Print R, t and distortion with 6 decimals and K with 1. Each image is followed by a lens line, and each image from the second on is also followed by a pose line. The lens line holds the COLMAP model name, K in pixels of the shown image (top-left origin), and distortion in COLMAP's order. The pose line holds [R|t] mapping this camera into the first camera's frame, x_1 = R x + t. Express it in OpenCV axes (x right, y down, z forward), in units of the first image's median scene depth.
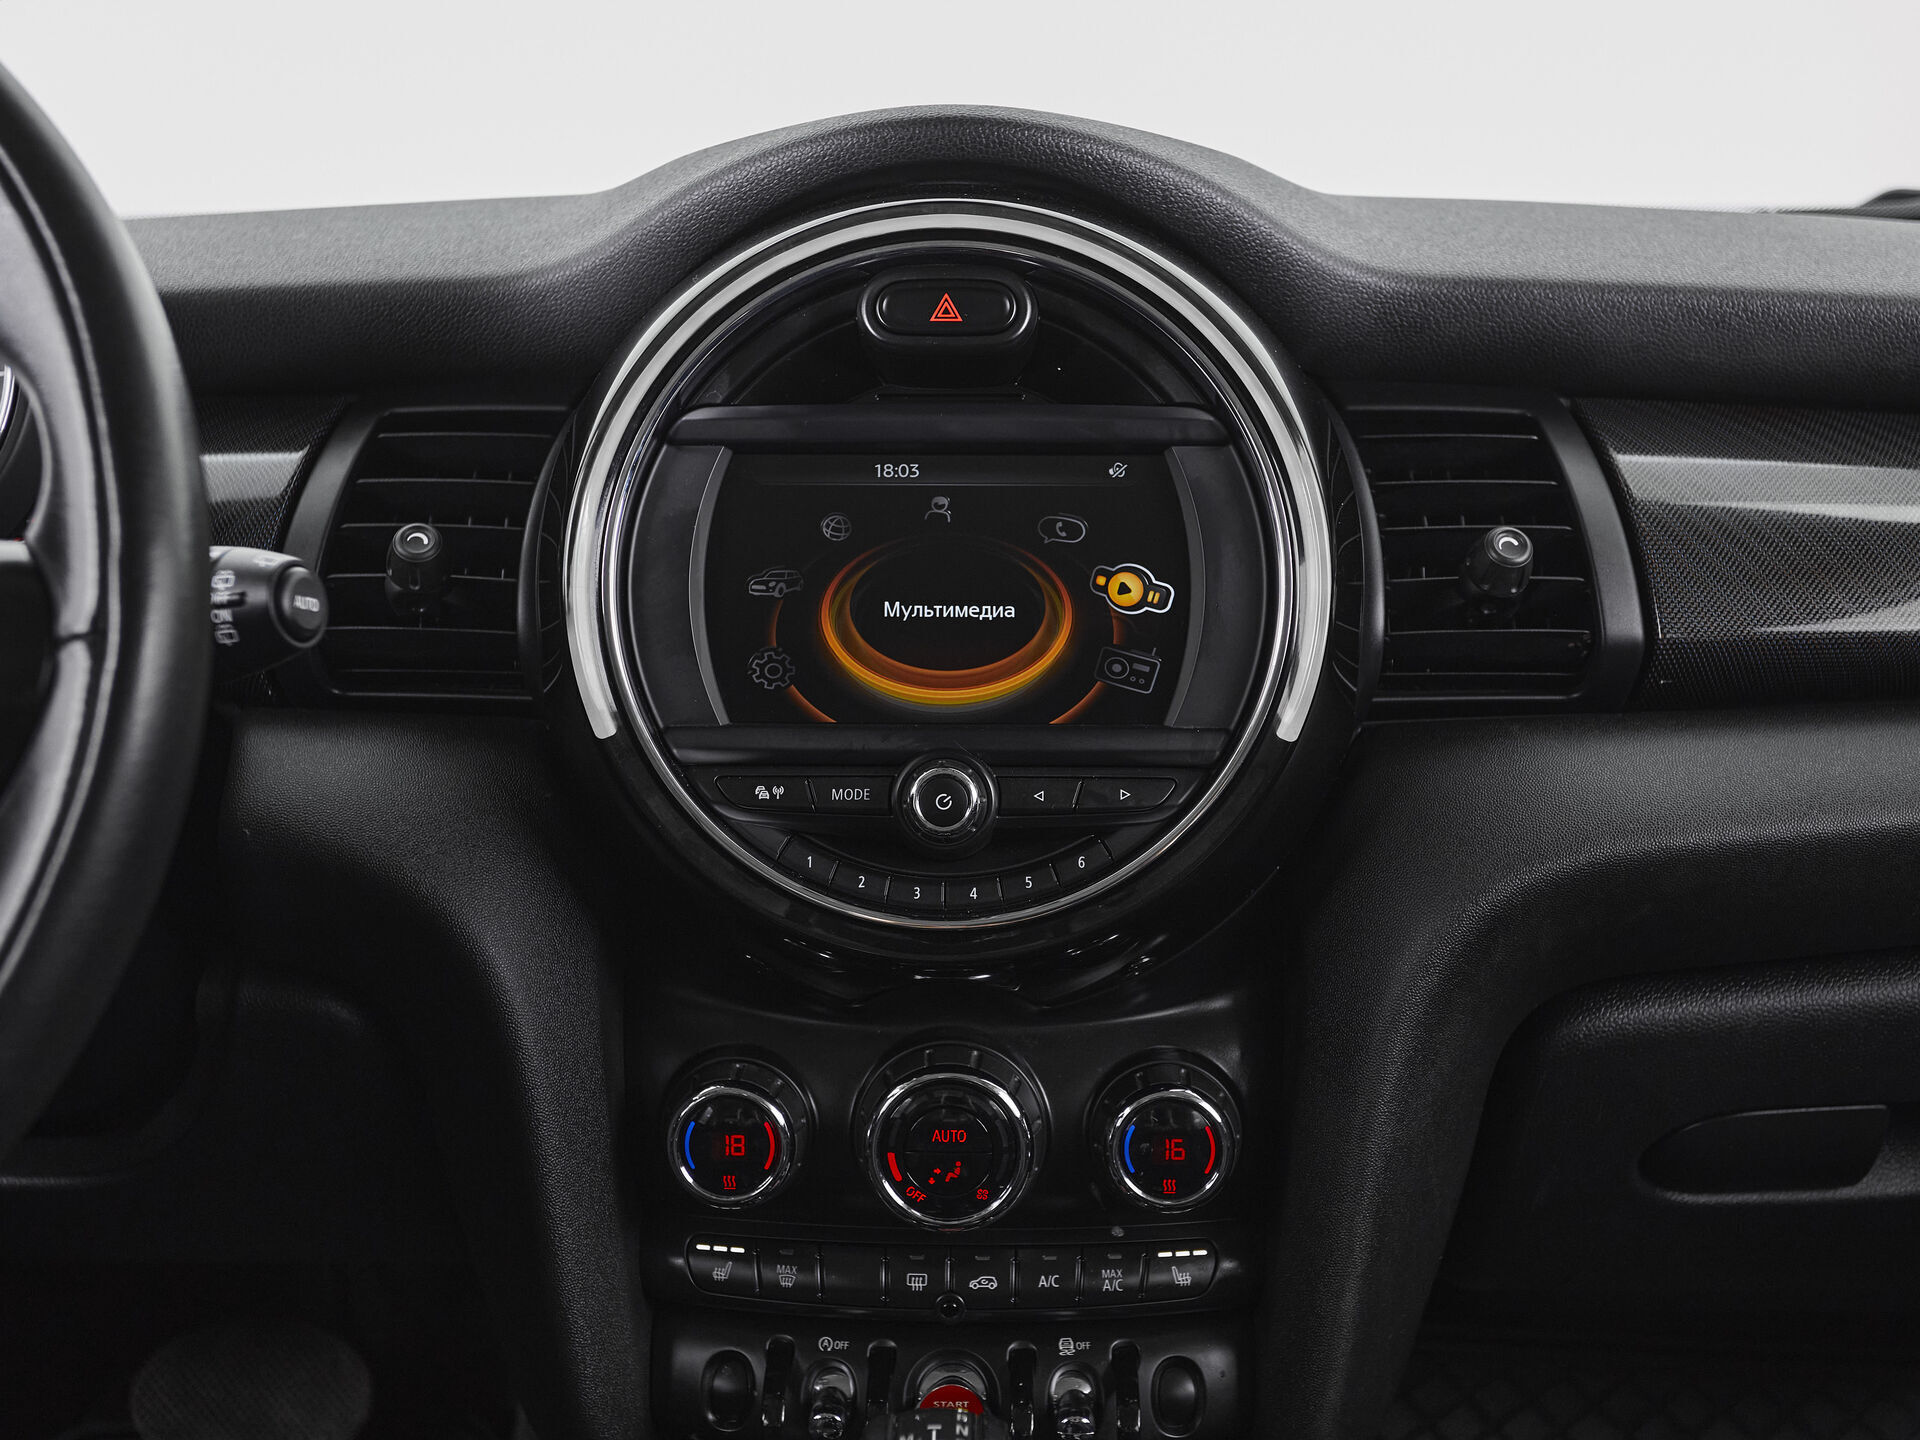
lens RADIAL K [[2387.3, 0, 951.9], [0, 2387.3, 720.8], [0, 0, 1]] dist [0.018168, 0.000000]
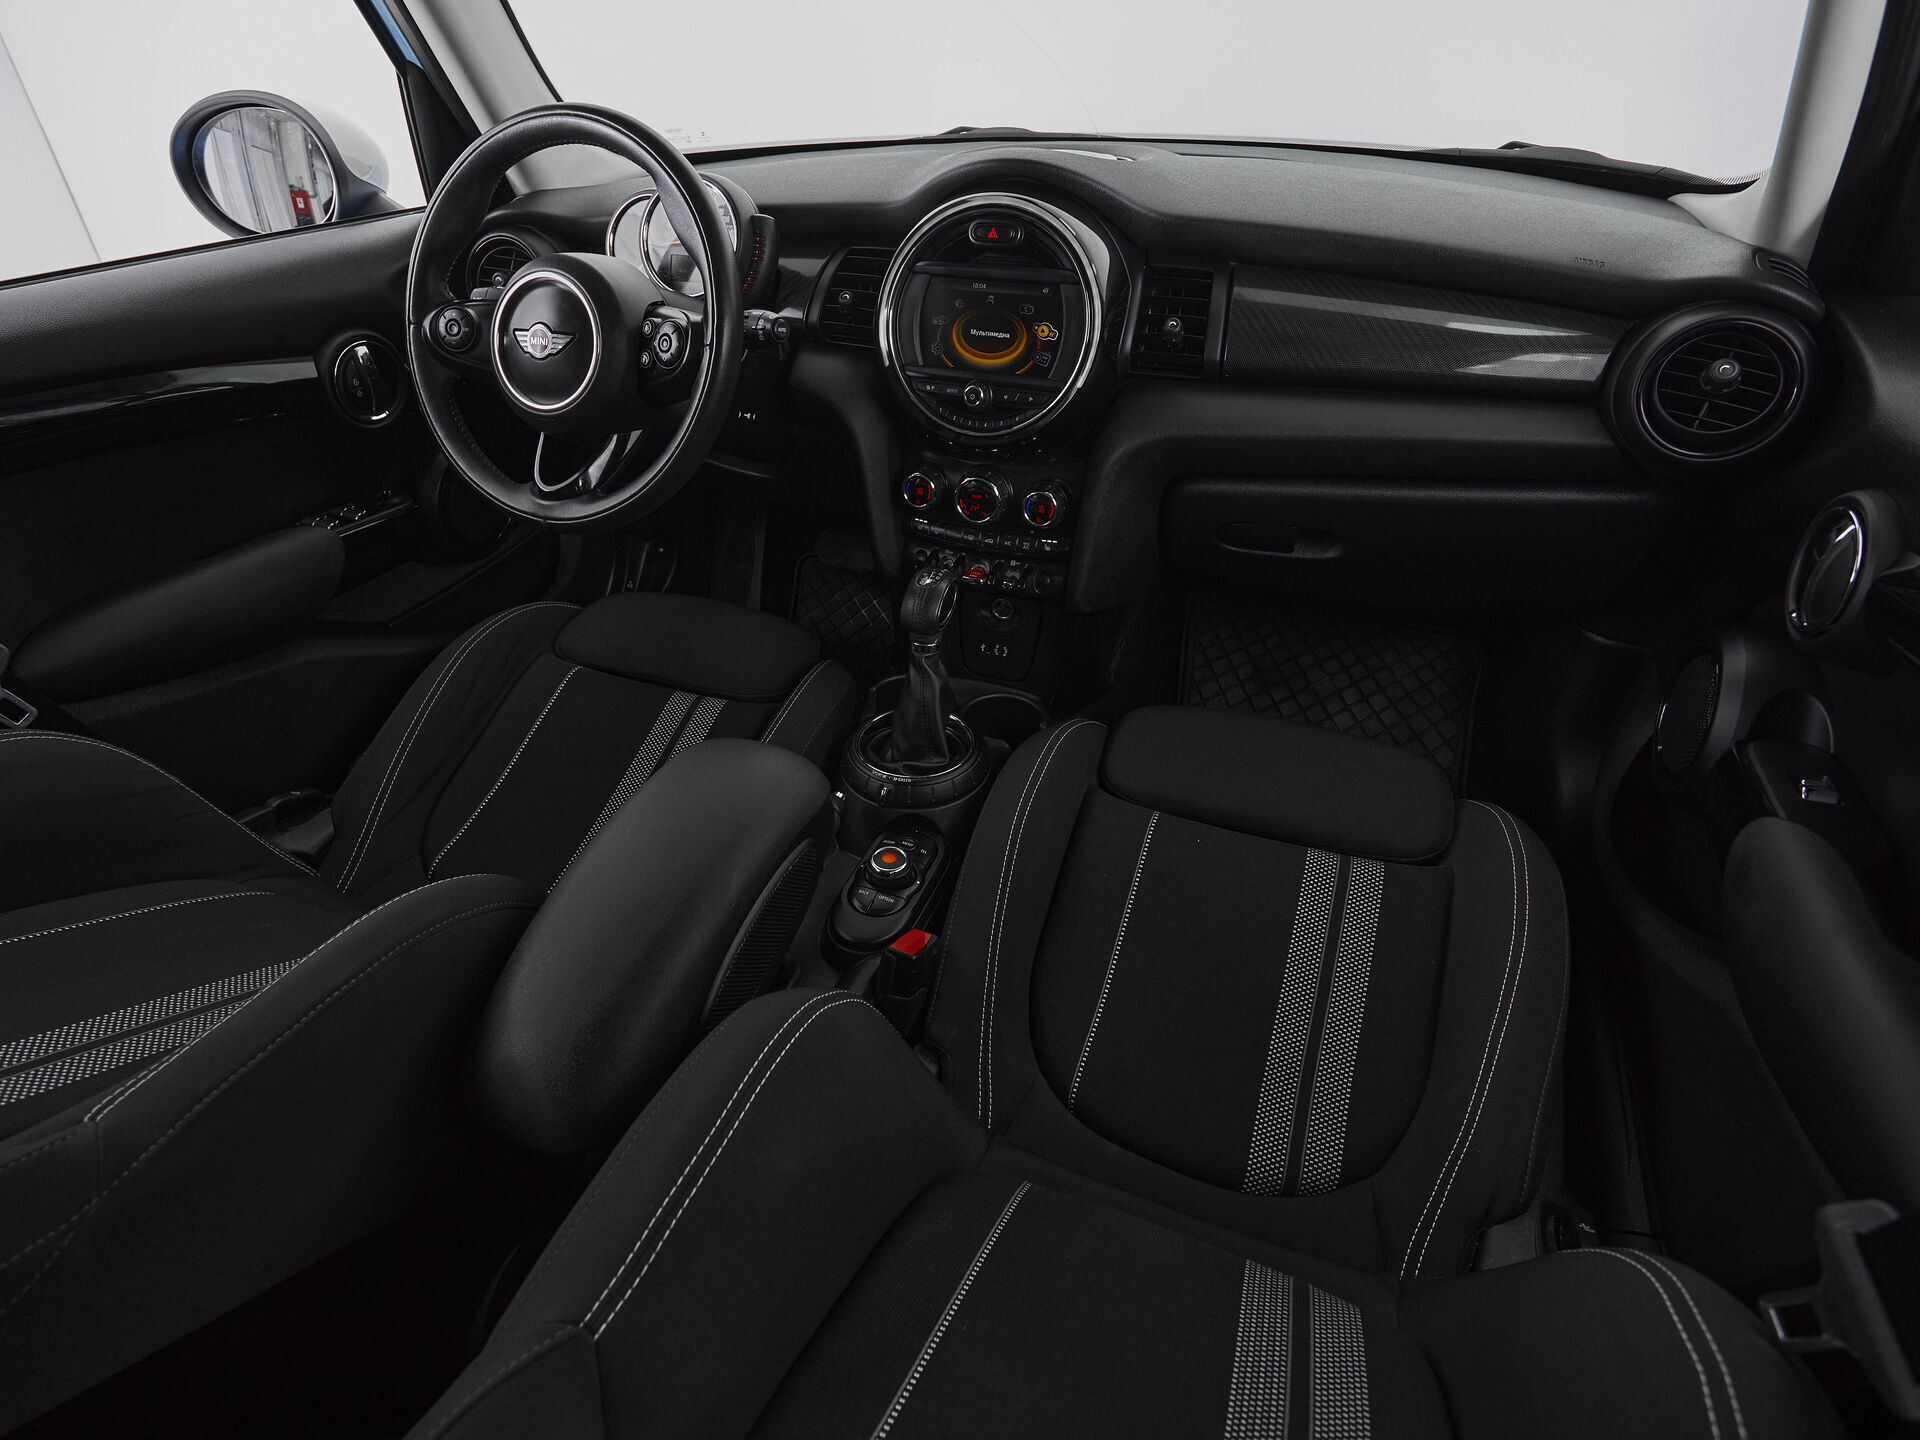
lens RADIAL K [[1051.9, 0, 896.6], [0, 1051.9, 717.2], [0, 0, 1]] dist [-0.000882, -0.001903]
pose [[0.923502, 0.200203, -0.327204, 0.444455], [-0.057868, 0.915948, 0.397104, -0.126605], [0.379203, -0.347791, 0.857465, -0.439056]]
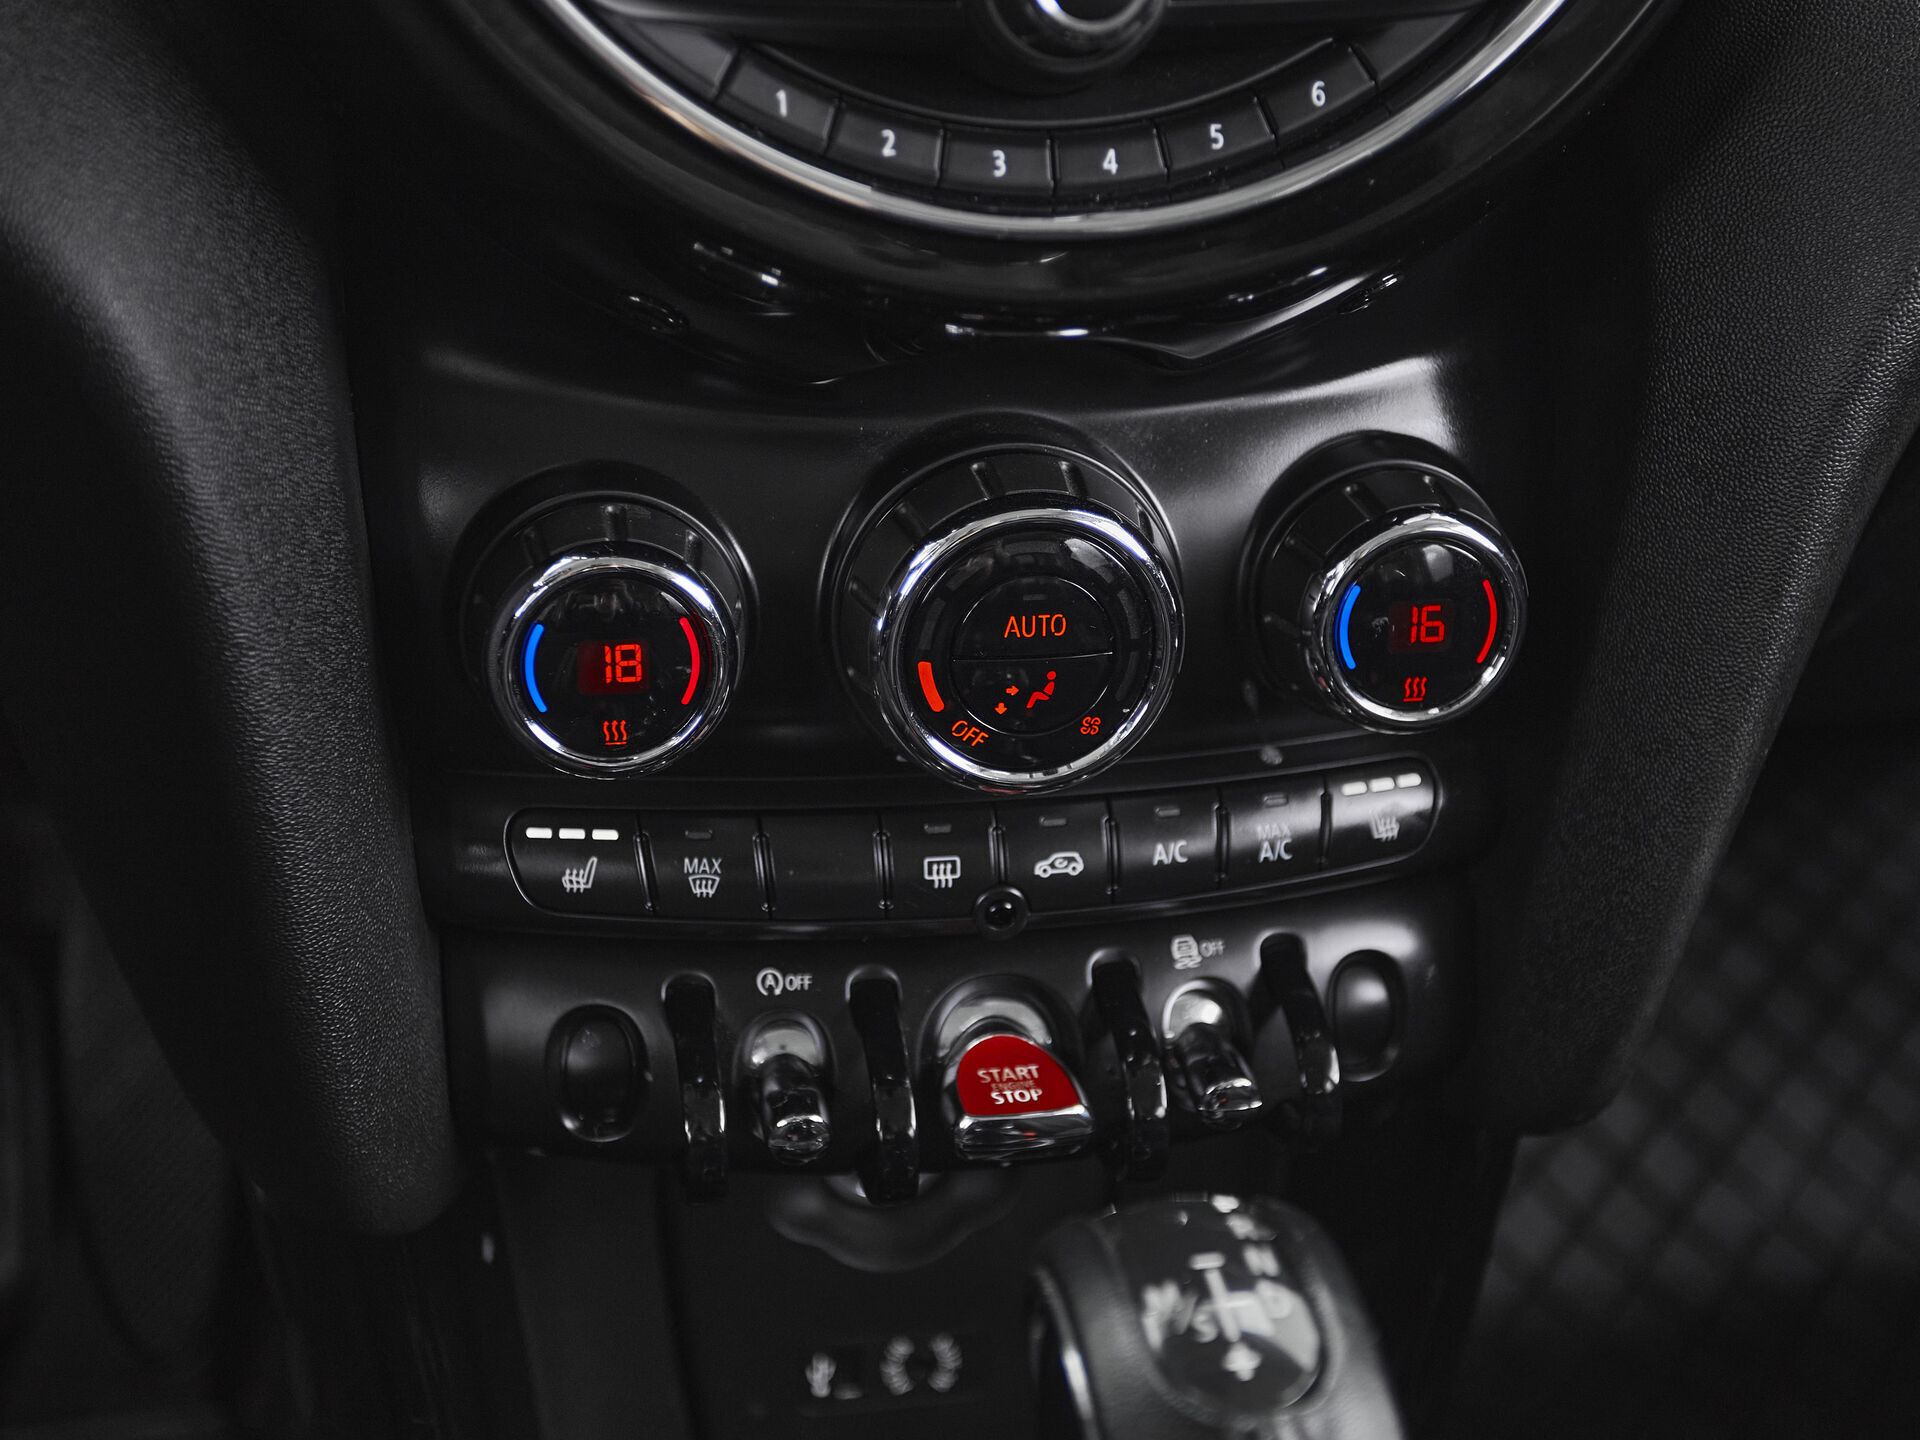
lens RADIAL K [[2622.2, 0, 952.0], [0, 2622.2, 656.3], [0, 0, 1]] dist [0.012495, 0.000000]
pose [[0.977123, -0.060565, 0.203868, -0.137029], [0.004465, 0.964225, 0.265048, 0.025588], [-0.212628, -0.258075, 0.942437, 0.448934]]
